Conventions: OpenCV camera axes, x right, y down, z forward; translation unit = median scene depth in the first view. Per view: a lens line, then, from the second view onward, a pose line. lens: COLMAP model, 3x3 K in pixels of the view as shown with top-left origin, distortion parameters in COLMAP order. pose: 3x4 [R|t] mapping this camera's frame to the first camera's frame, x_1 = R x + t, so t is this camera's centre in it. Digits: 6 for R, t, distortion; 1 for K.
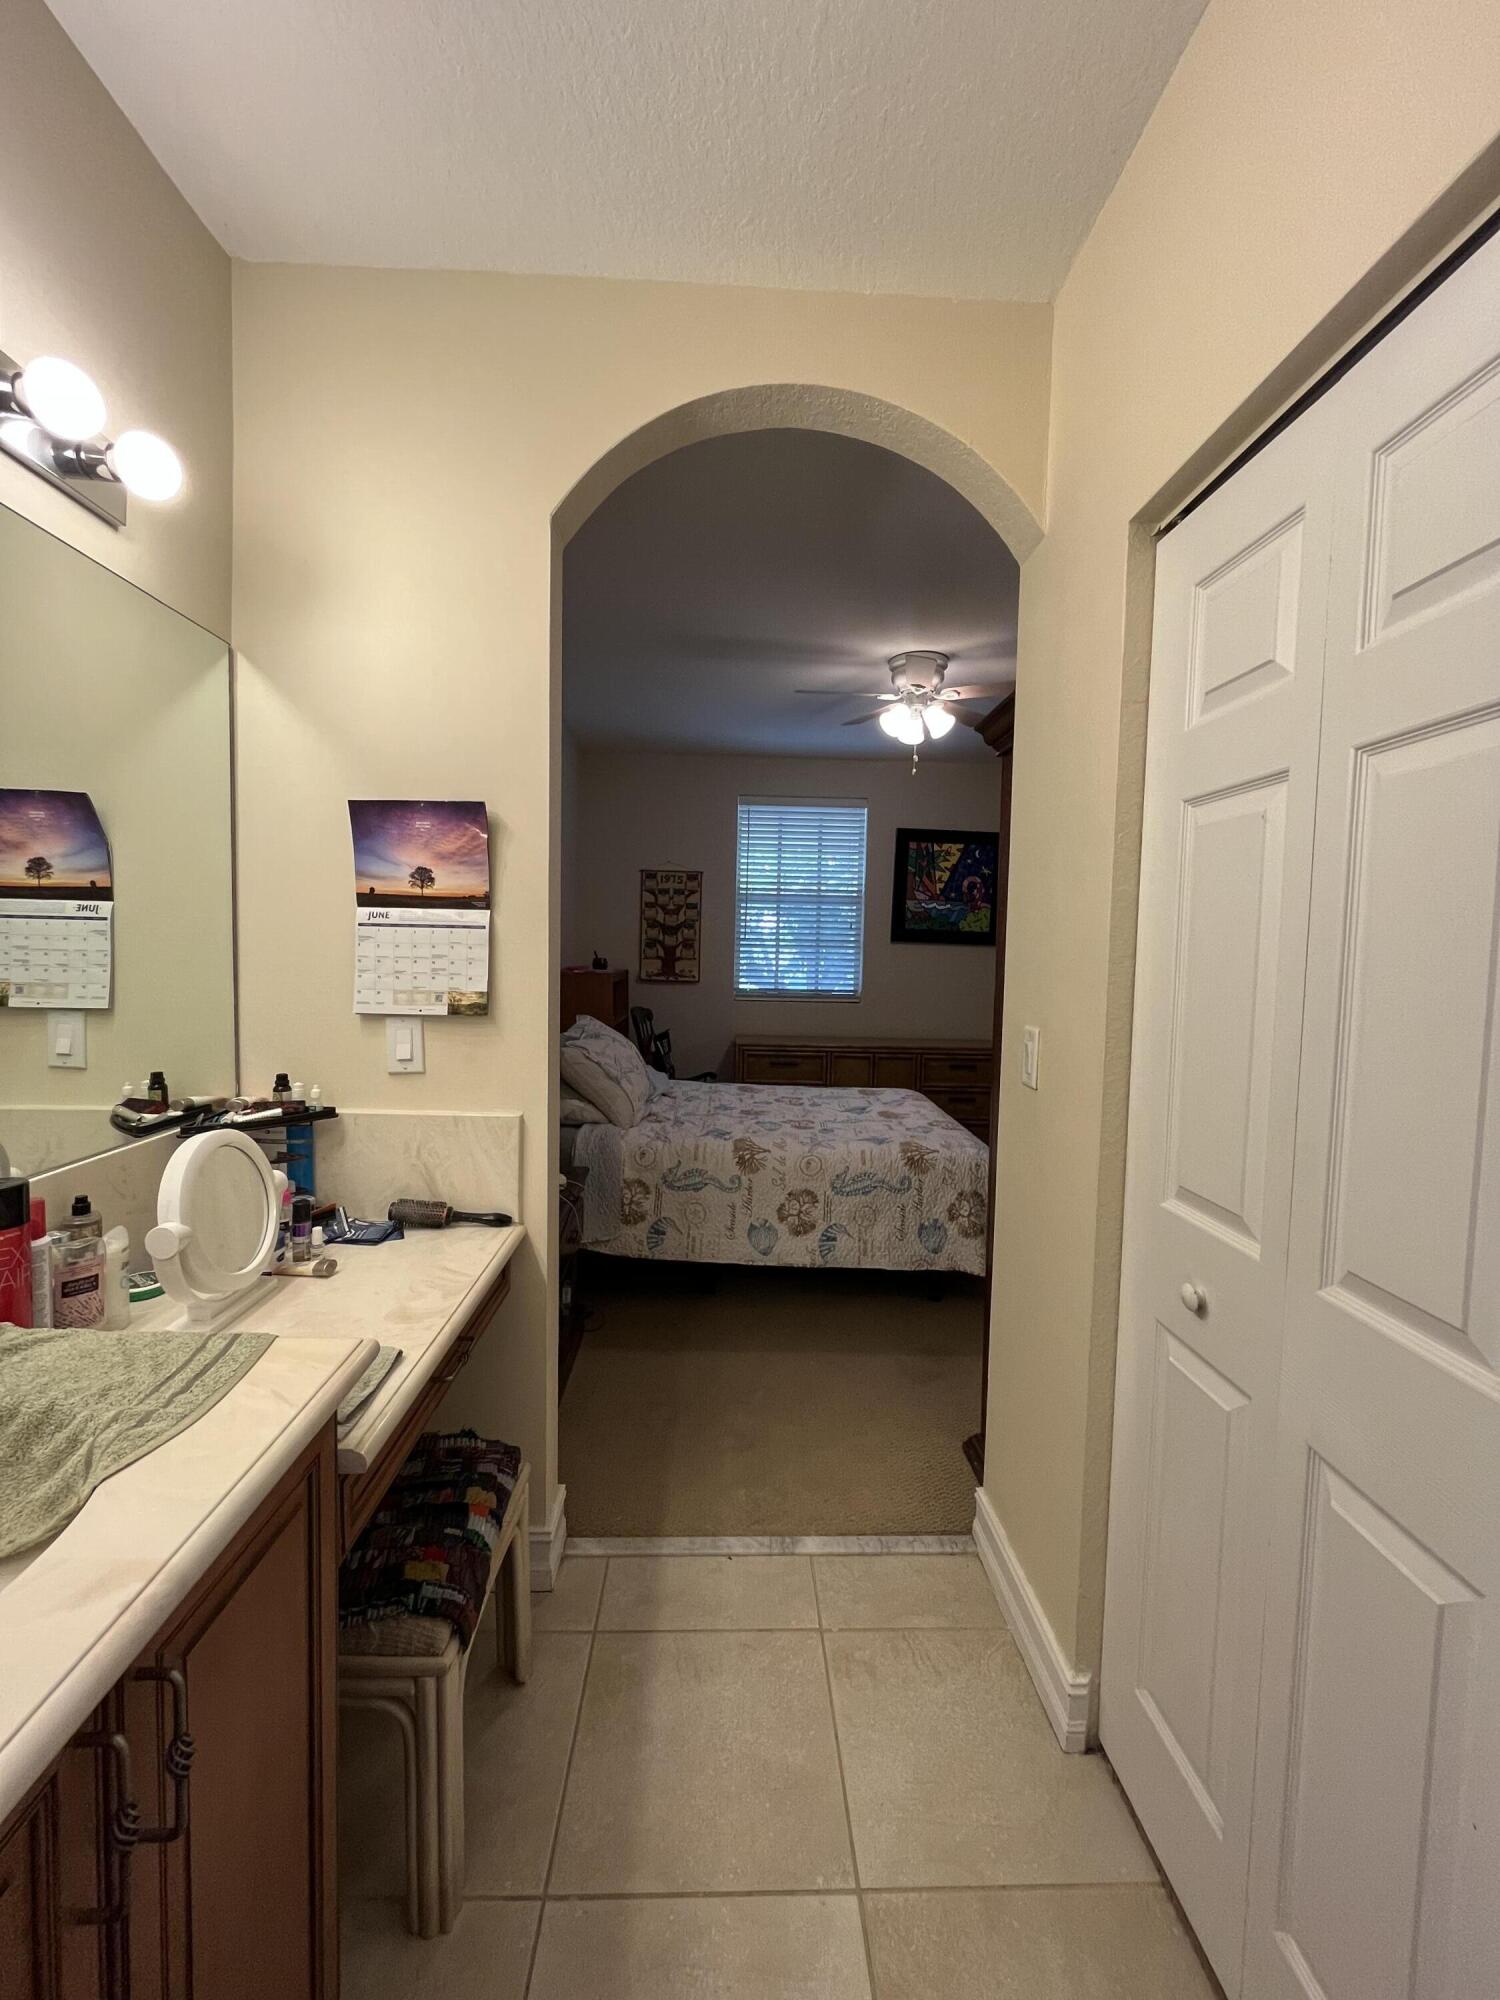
lens RADIAL K [[806.8, 0, 749.3], [0, 806.8, 996.1], [0, 0, 1]] dist [-0.001596, -0.000463]
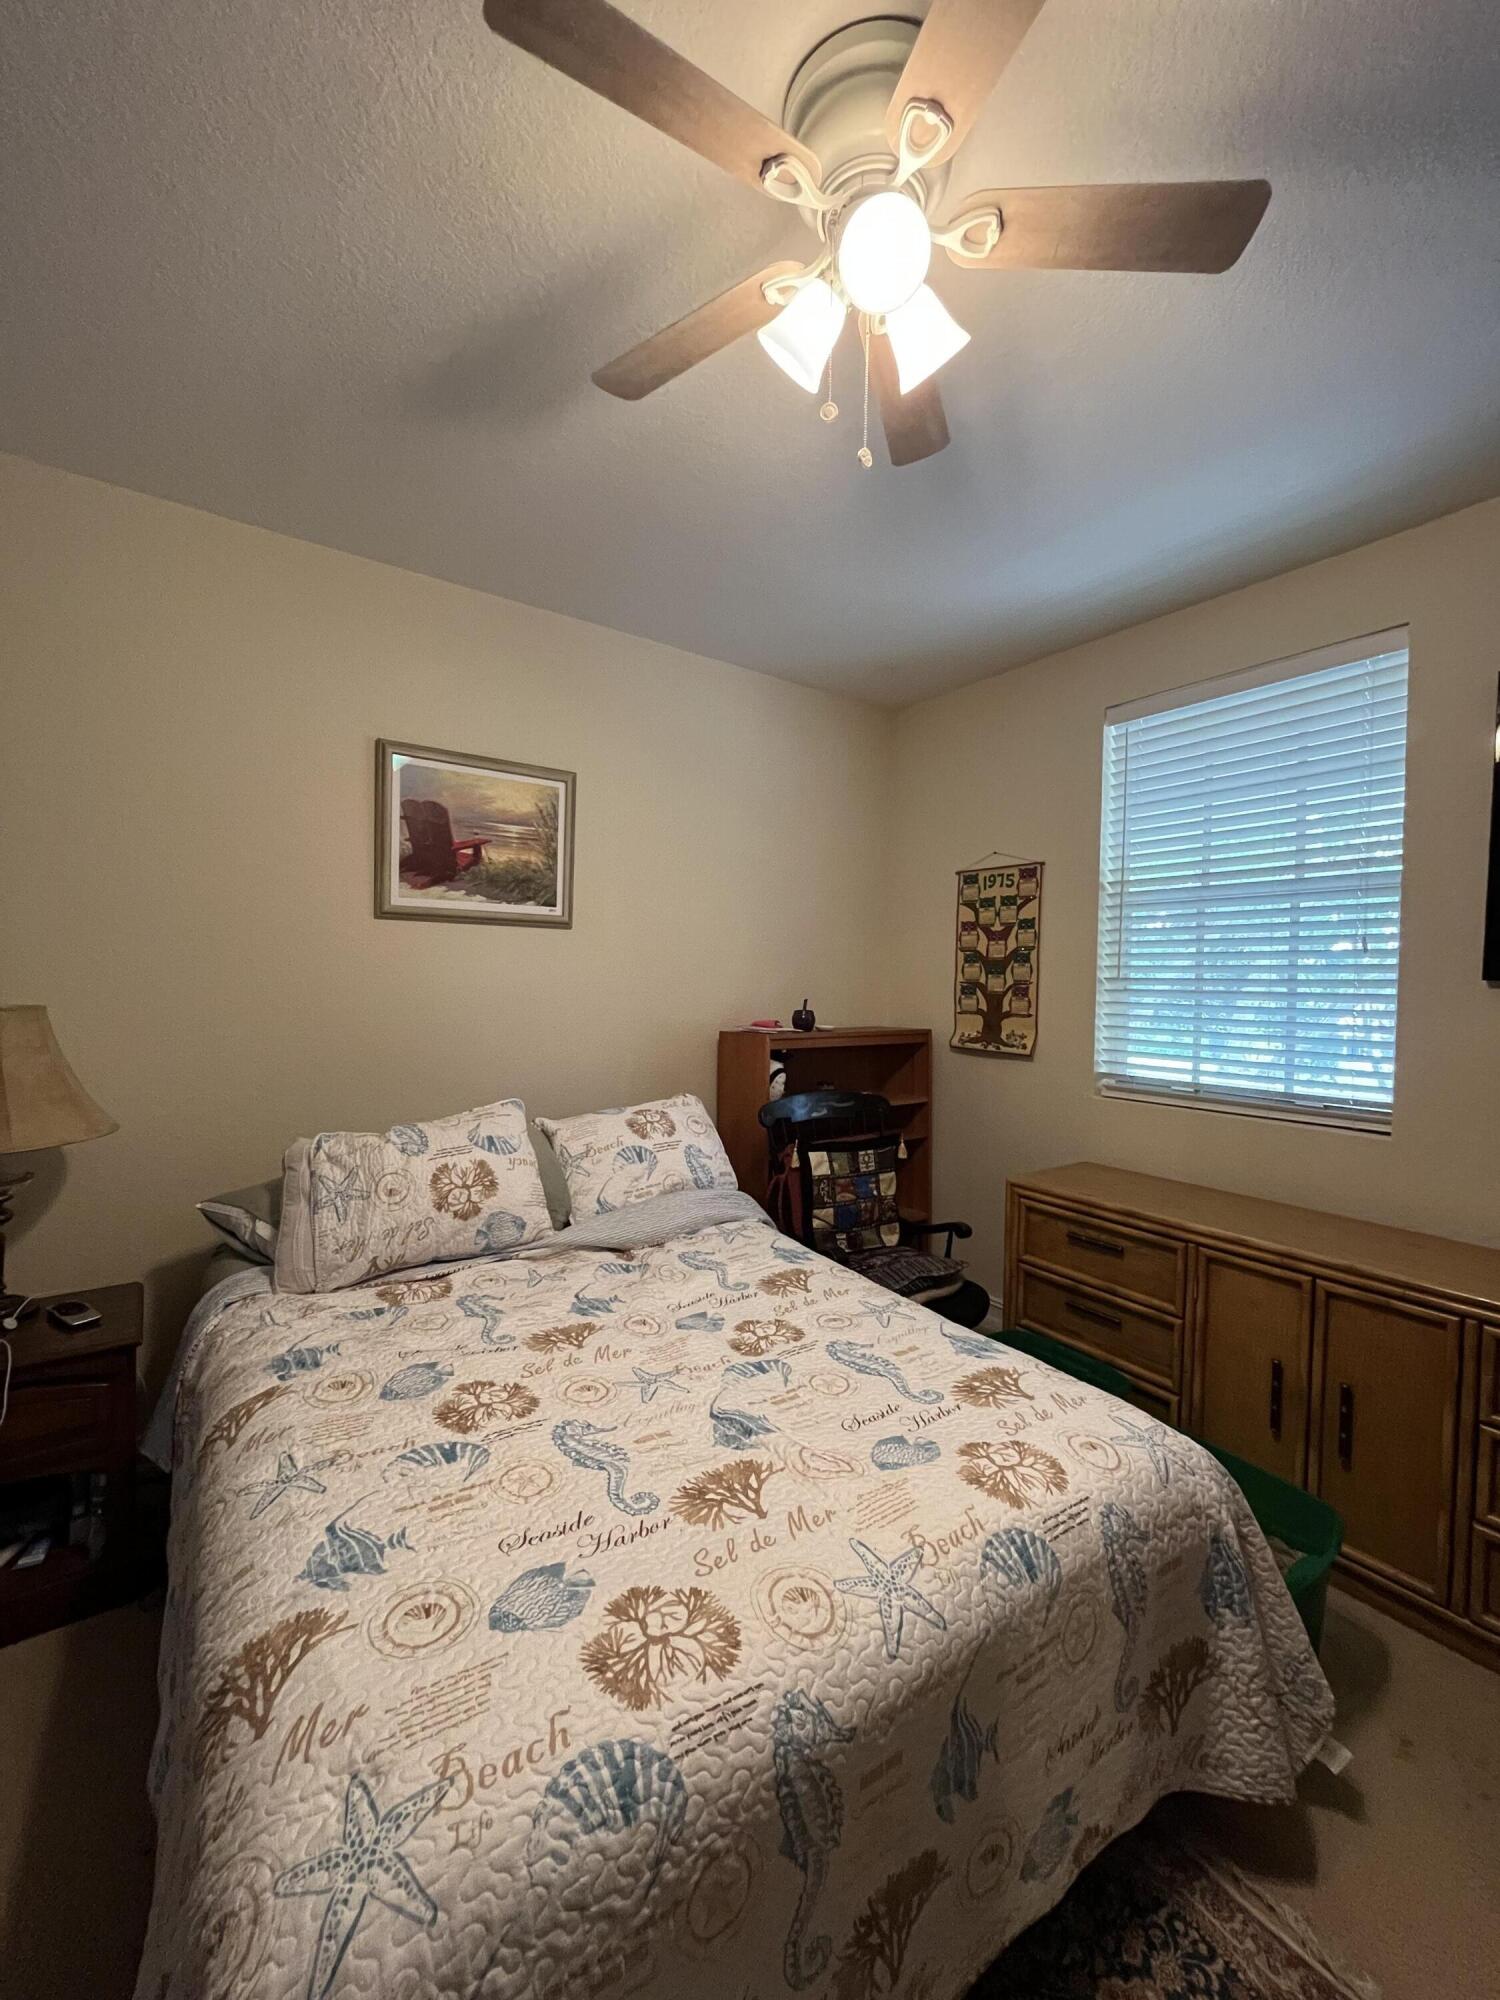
lens RADIAL K [[806.8, 0, 749.3], [0, 806.8, 996.1], [0, 0, 1]] dist [-0.001596, -0.000463]
pose [[0.555377, 0.003843, -0.831590, 0.311479], [-0.055015, 0.997968, -0.032130, -0.032378], [0.829777, 0.063595, 0.554460, 0.547862]]
